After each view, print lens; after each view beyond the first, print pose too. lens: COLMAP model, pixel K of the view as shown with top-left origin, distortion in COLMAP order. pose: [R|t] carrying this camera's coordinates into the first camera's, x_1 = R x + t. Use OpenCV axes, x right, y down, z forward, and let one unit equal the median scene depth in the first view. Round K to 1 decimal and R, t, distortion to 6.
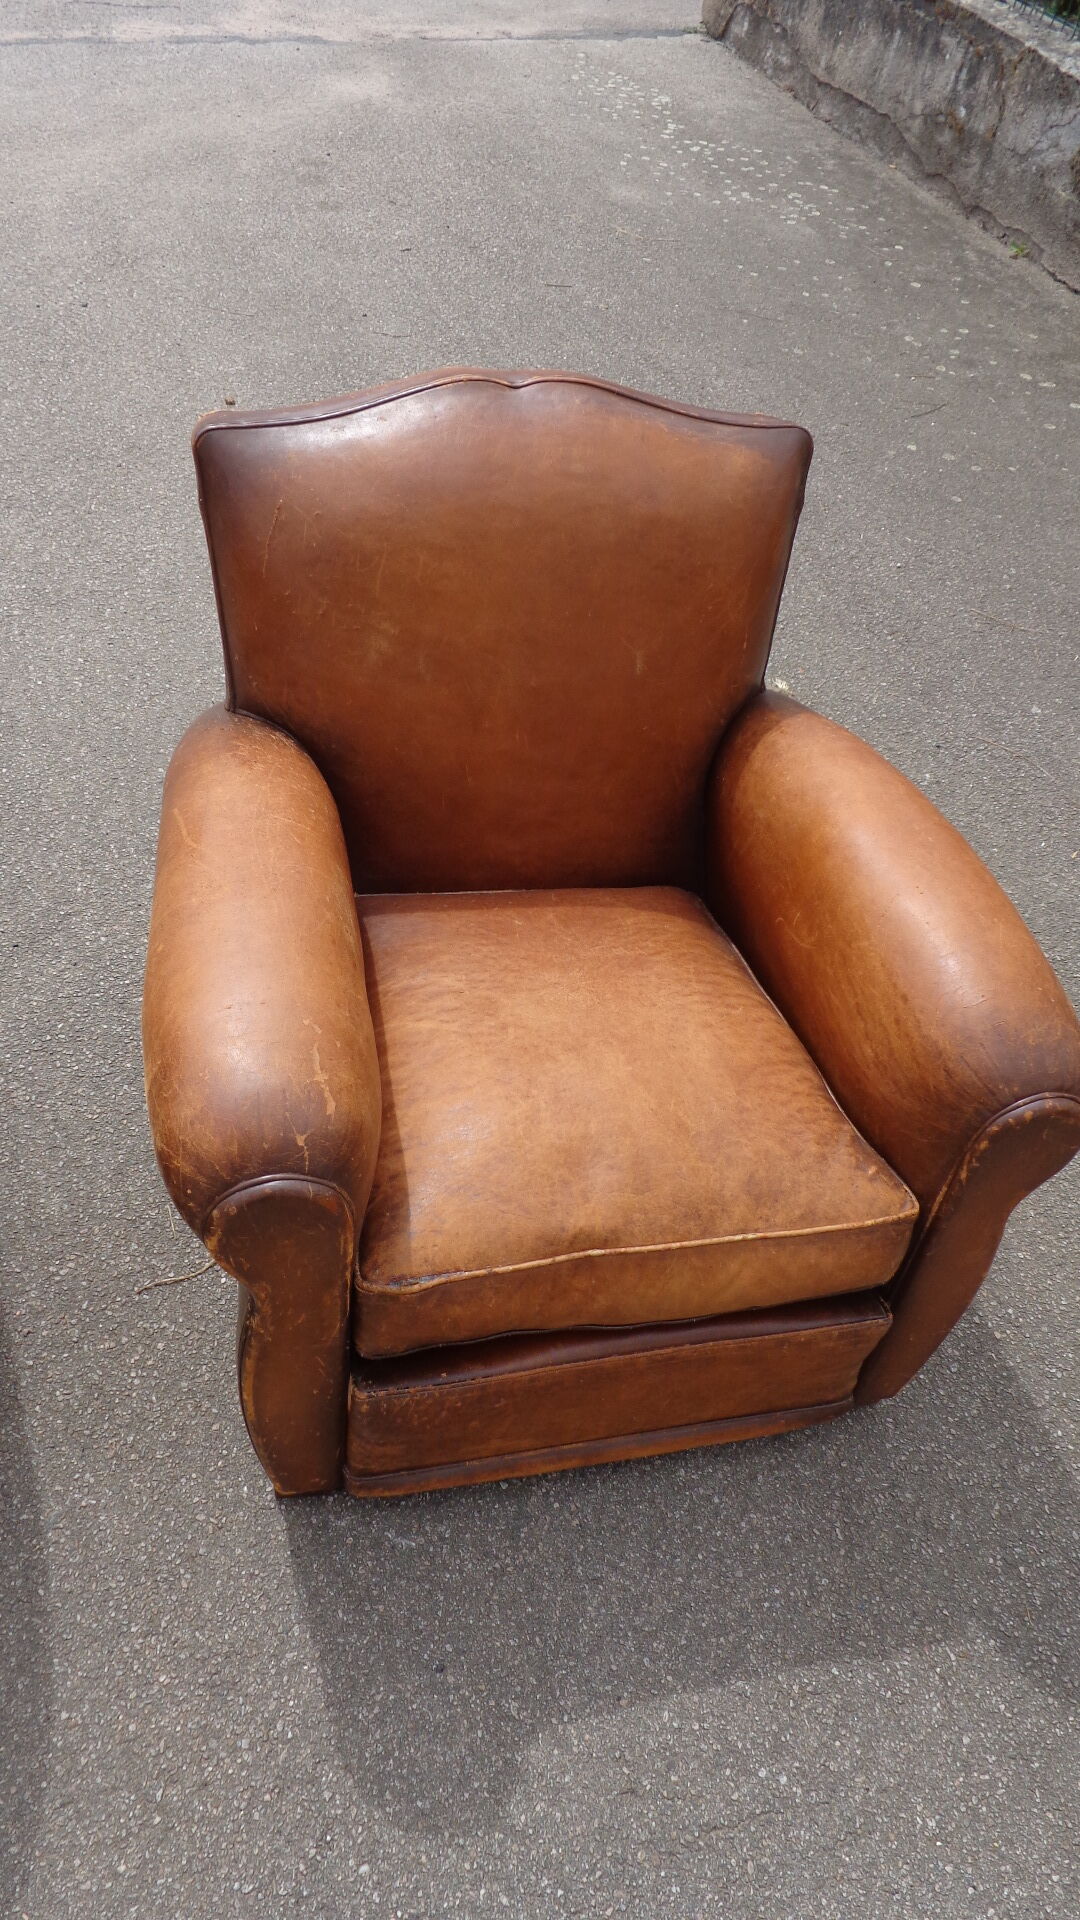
lens RADIAL K [[1432.3, 0, 549.6], [0, 1432.3, 963.0], [0, 0, 1]] dist [-0.001047, -0.007532]
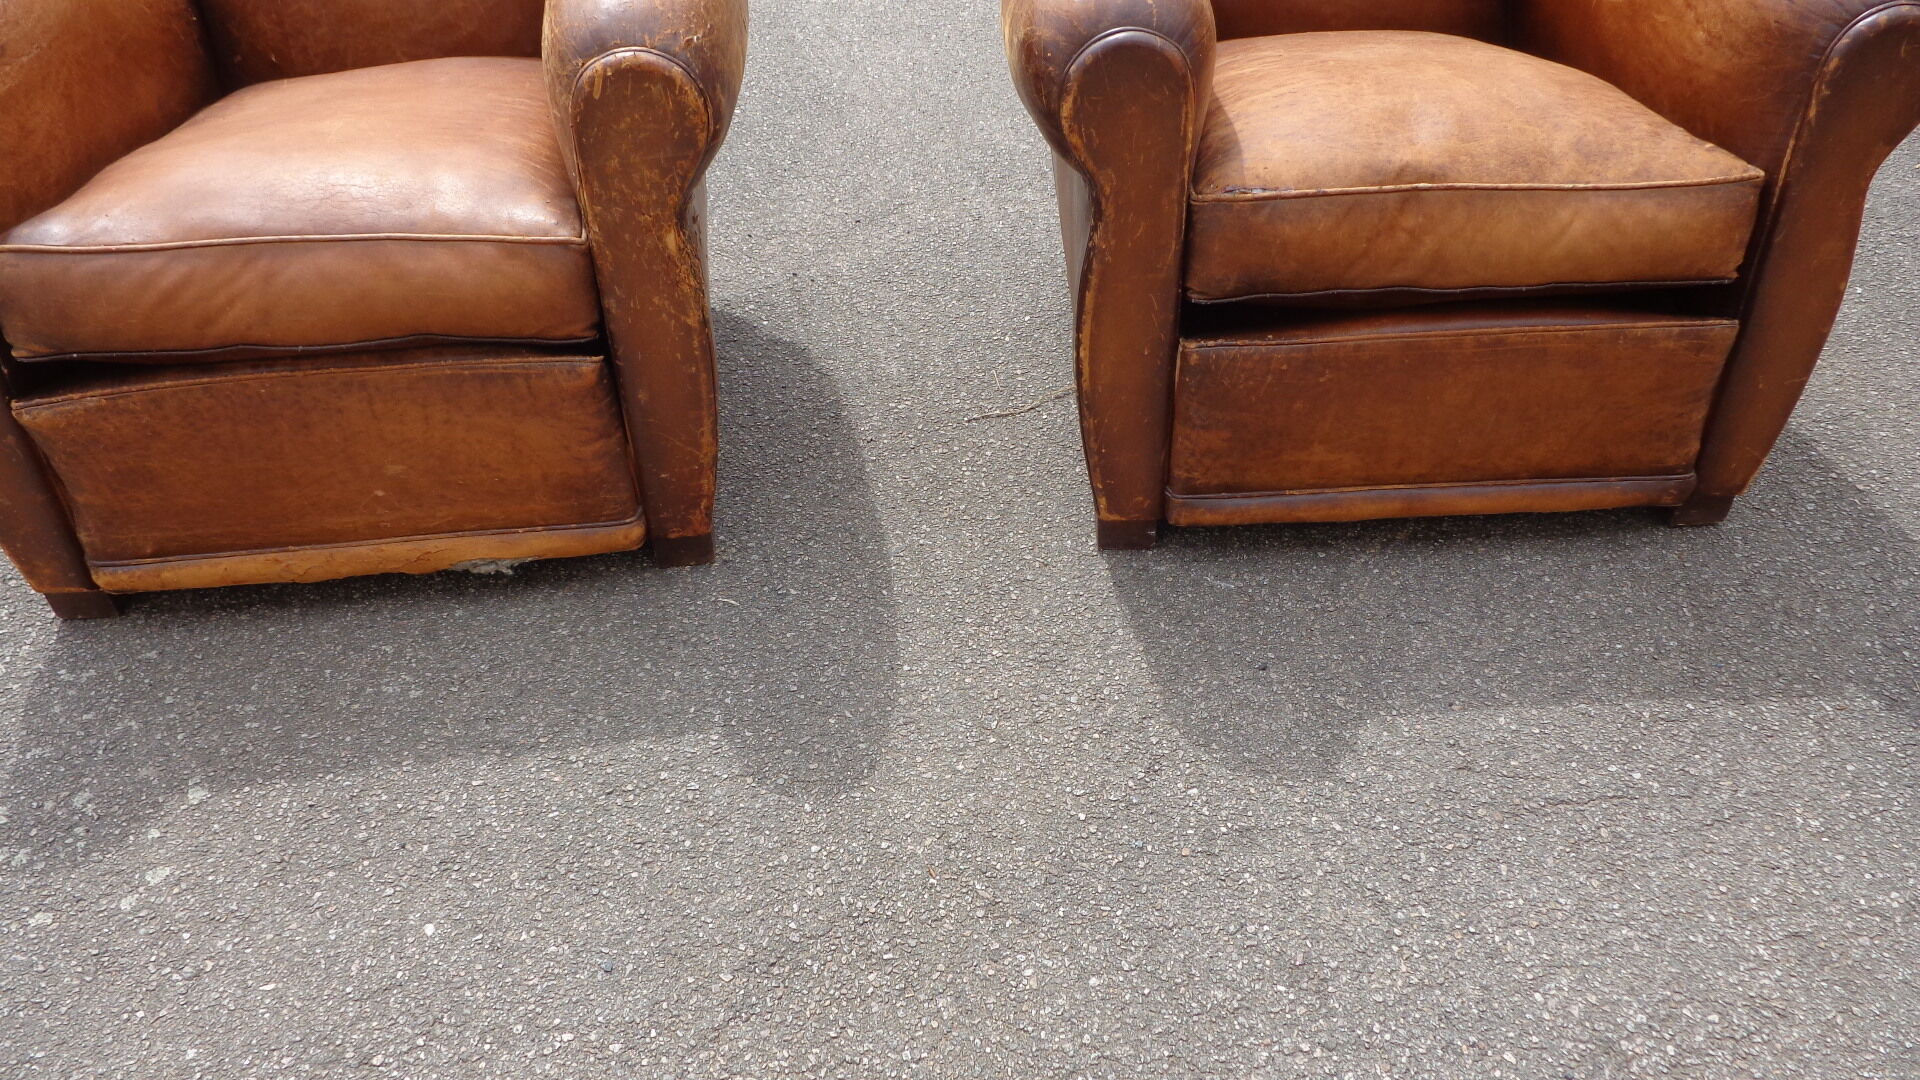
lens RADIAL K [[1432.3, 0, 960.0], [0, 1432.3, 540.0], [0, 0, 1]] dist [-0.001047, -0.007532]
pose [[0.971875, -0.005854, -0.235424, -0.047133], [-0.029350, 0.988886, -0.145751, 0.572313], [0.233661, 0.148562, 0.960902, -0.031525]]
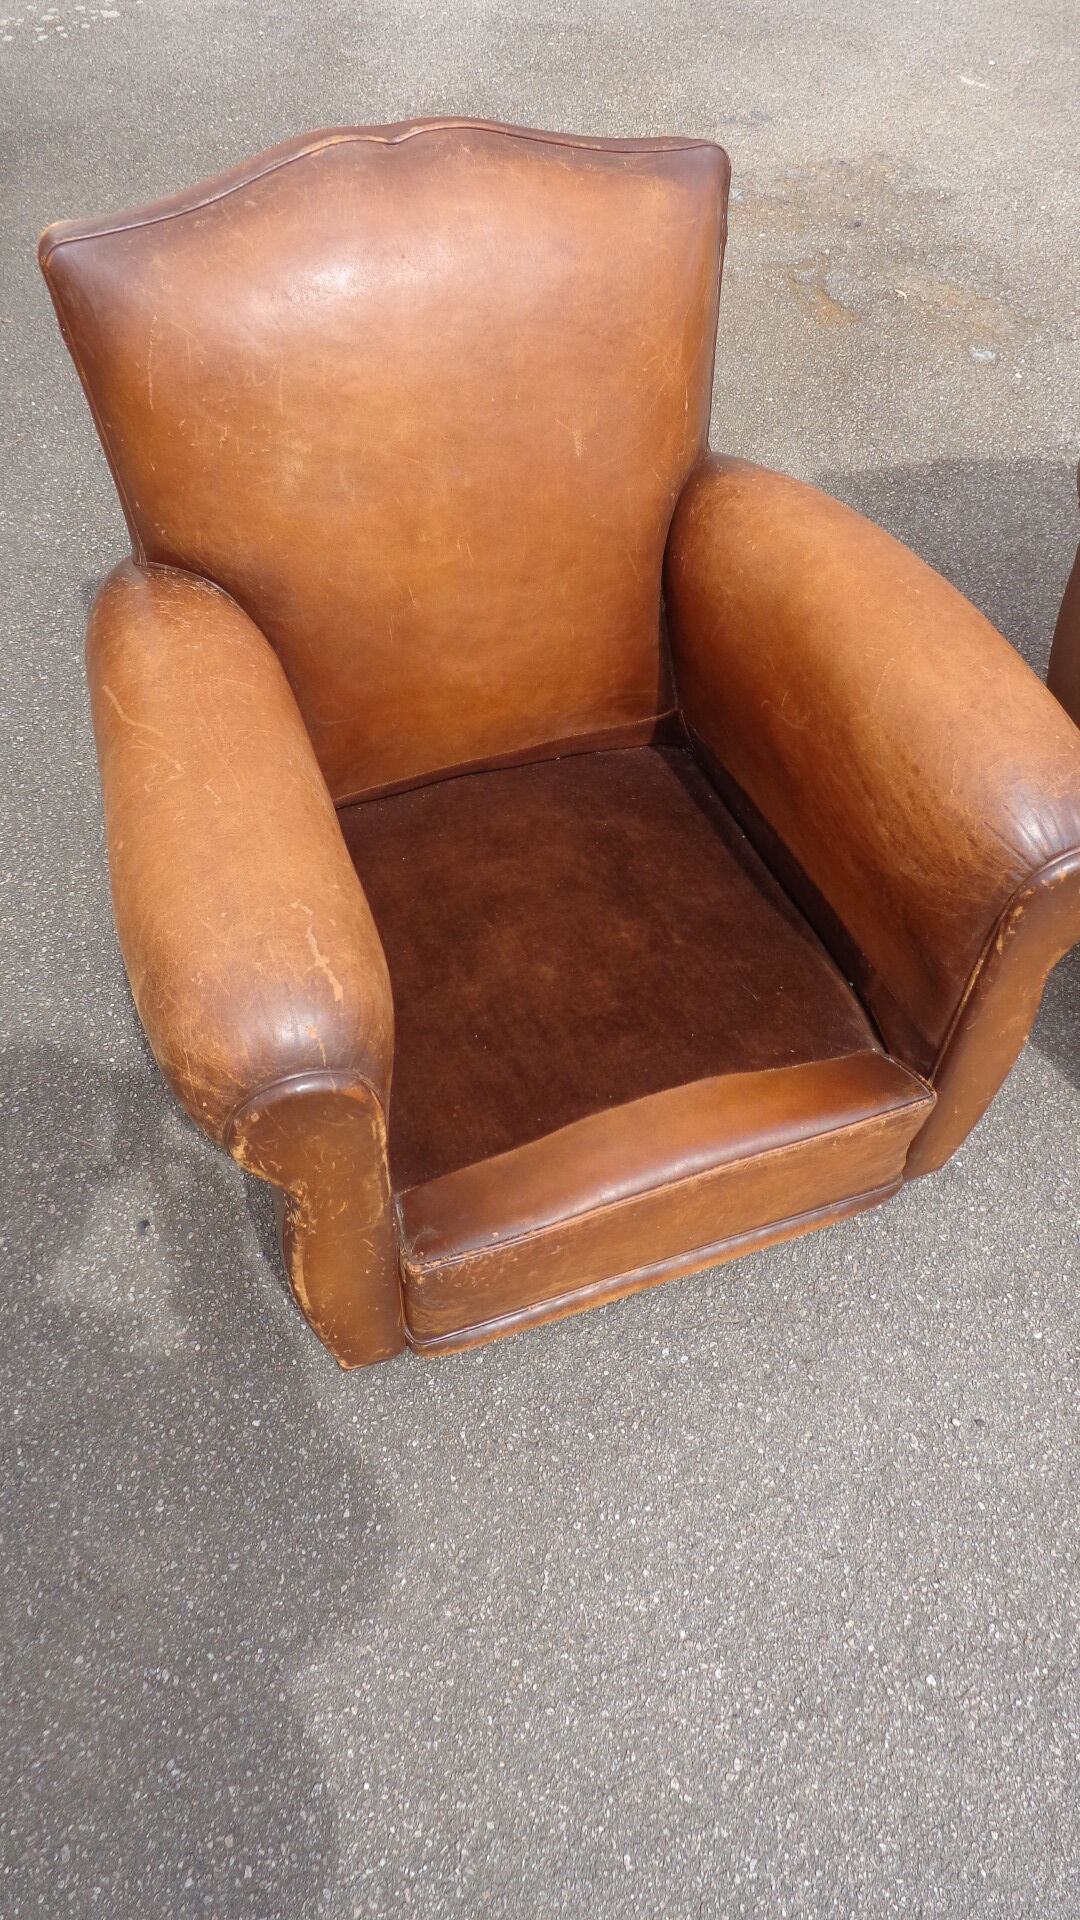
lens RADIAL K [[1432.3, 0, 549.6], [0, 1432.3, 963.0], [0, 0, 1]] dist [-0.001047, -0.007532]
pose [[-0.974261, -0.220008, -0.049116, 0.371084], [-0.008681, -0.181104, 0.983426, -0.452964], [-0.225257, 0.958539, 0.174533, 0.548900]]
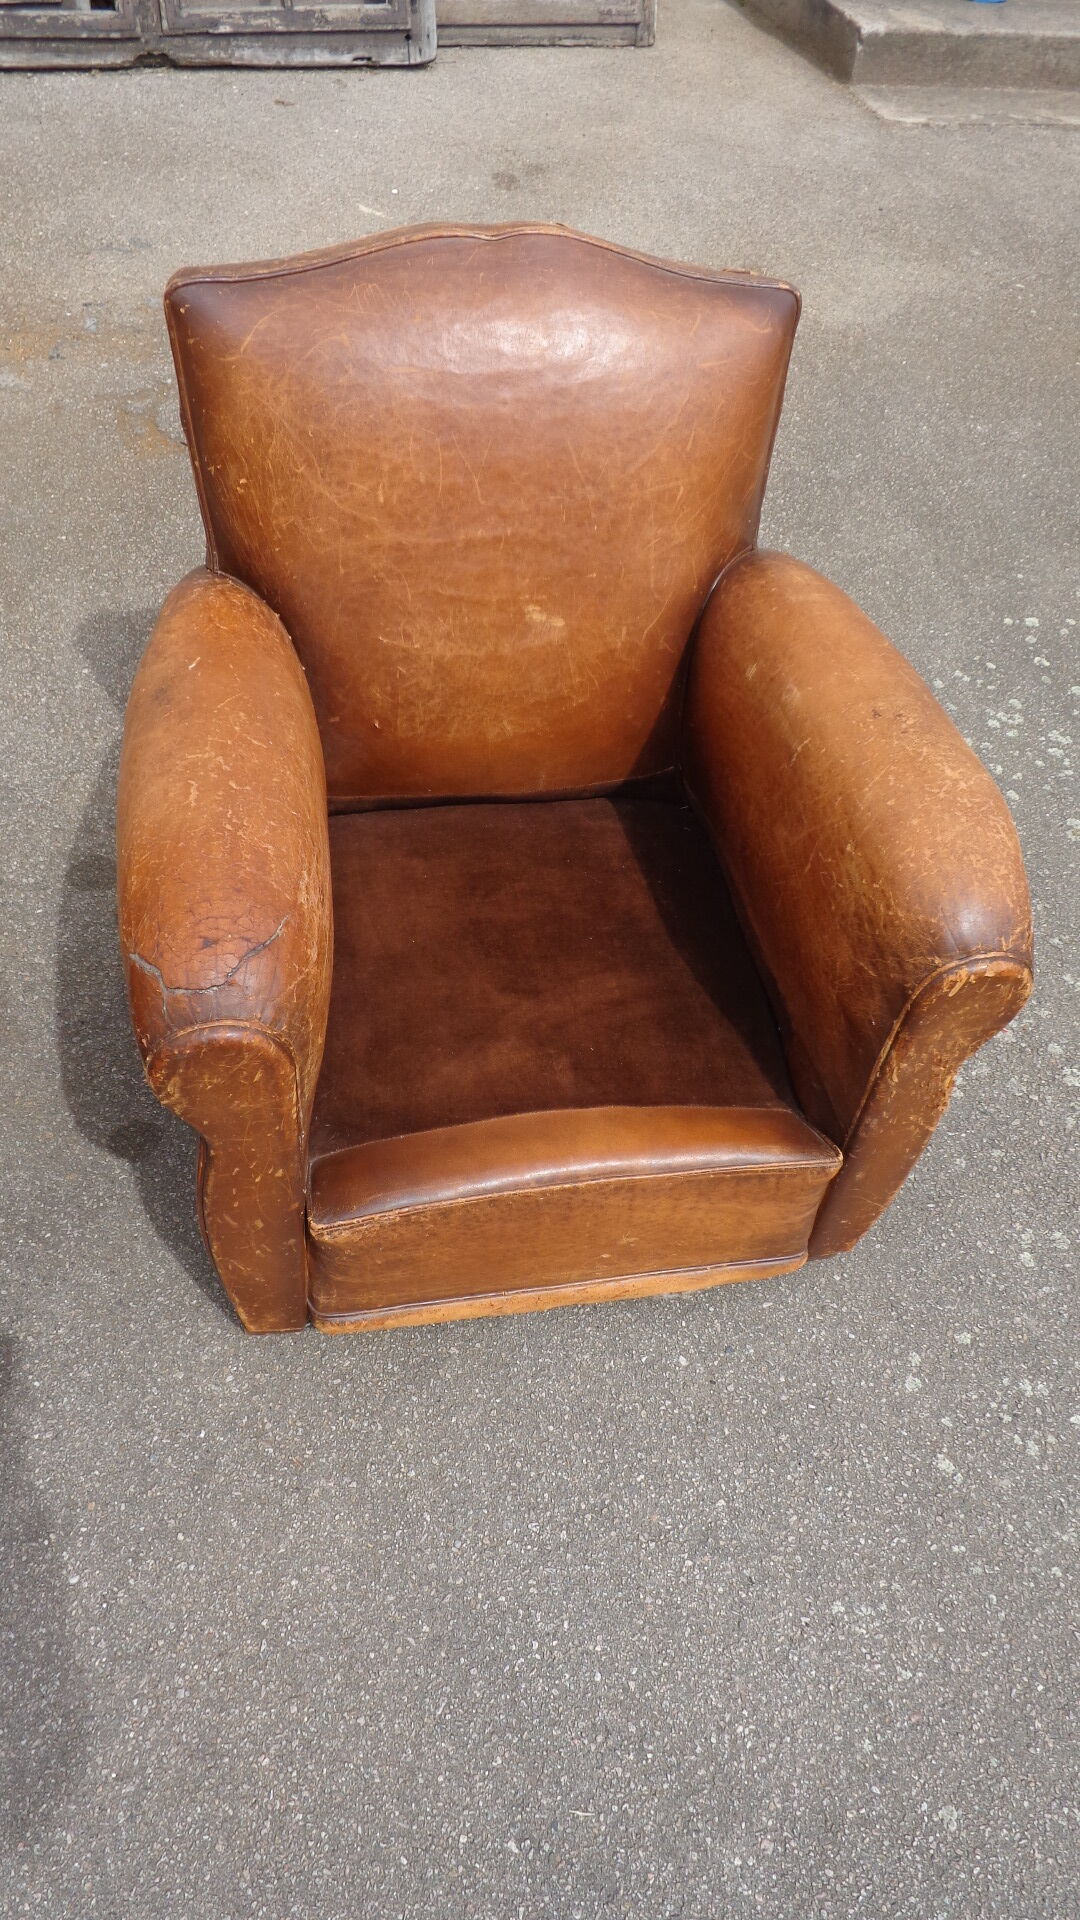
lens RADIAL K [[1432.3, 0, 549.6], [0, 1432.3, 963.0], [0, 0, 1]] dist [-0.001047, -0.007532]
pose [[-0.972560, -0.155193, -0.173326, -0.206220], [-0.155042, -0.123118, 0.980206, -0.403224], [-0.173461, 0.980182, 0.095678, 0.351090]]
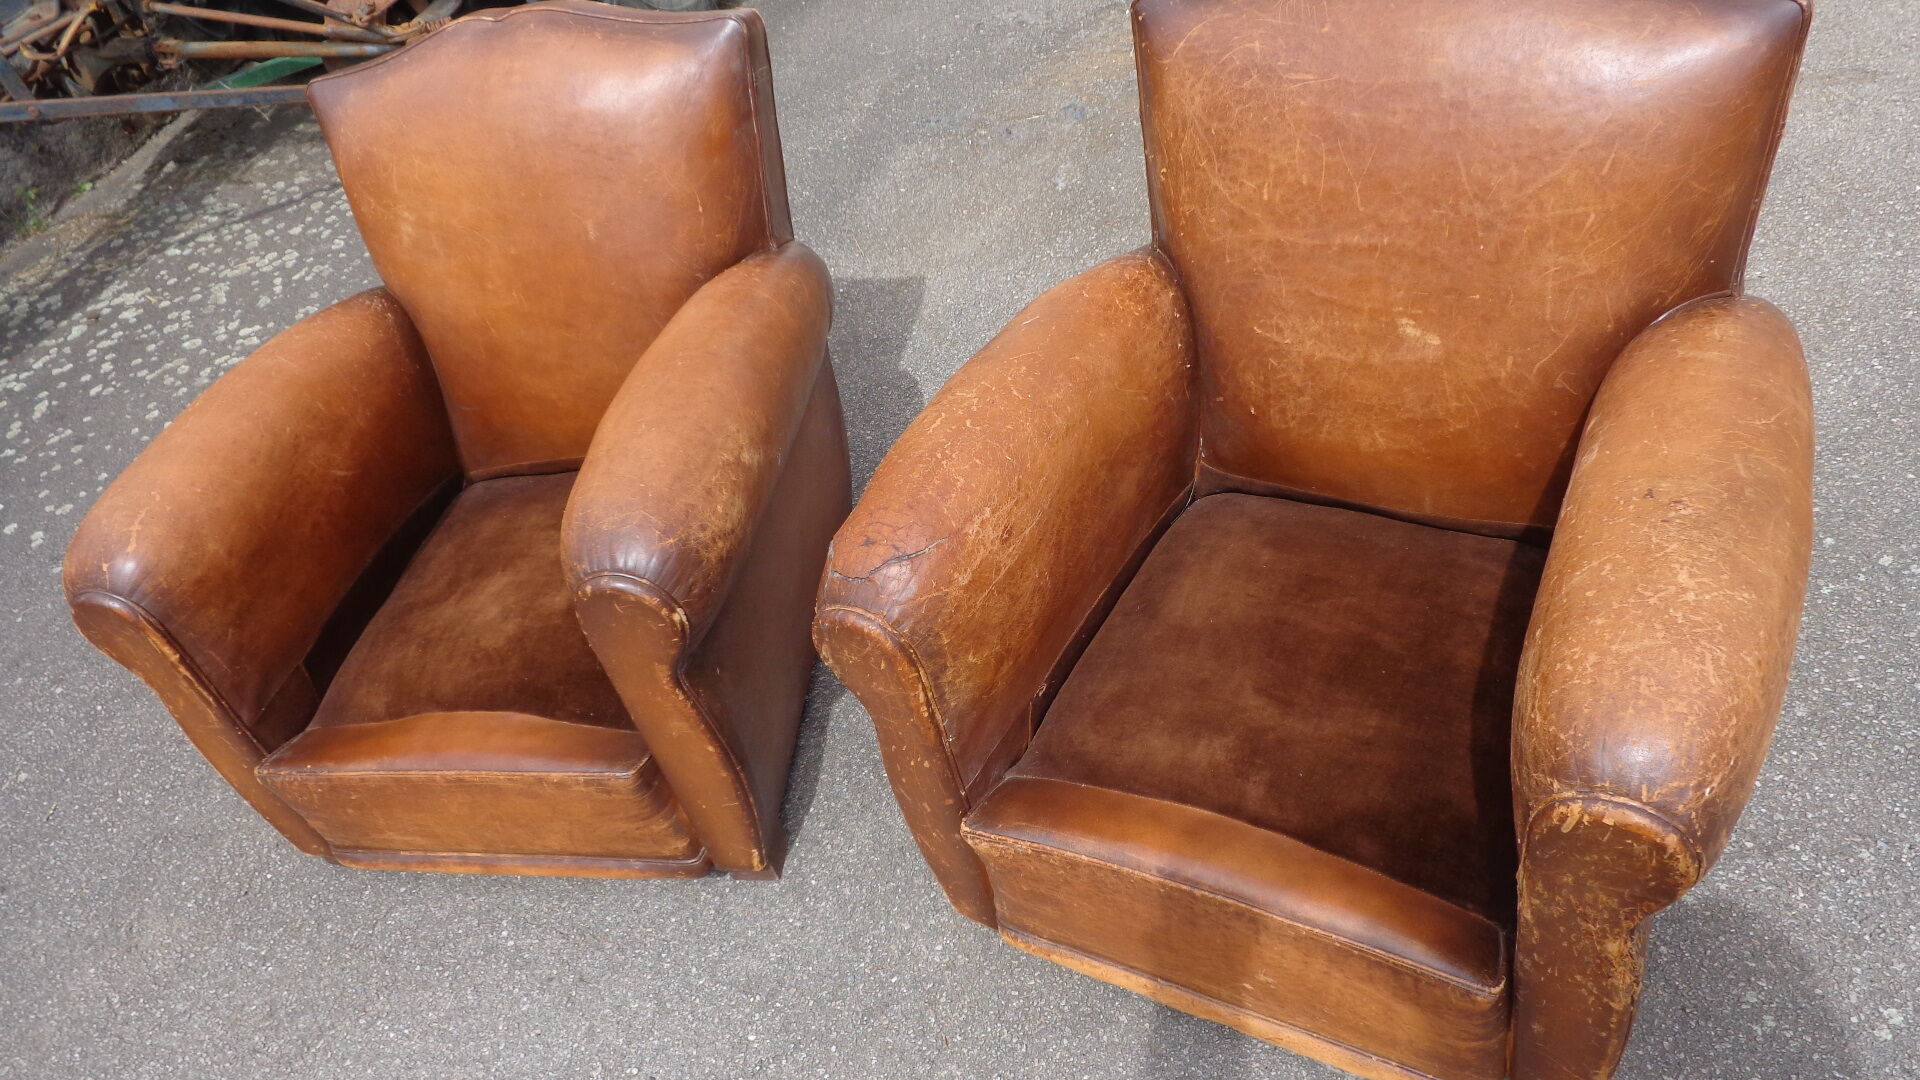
lens RADIAL K [[1432.3, 0, 960.0], [0, 1432.3, 540.0], [0, 0, 1]] dist [-0.001047, -0.007532]
pose [[-0.777807, -0.406339, 0.479484, -0.679727], [0.526590, -0.004857, 0.850106, -0.359312], [-0.343102, 0.913710, 0.217752, 0.215324]]
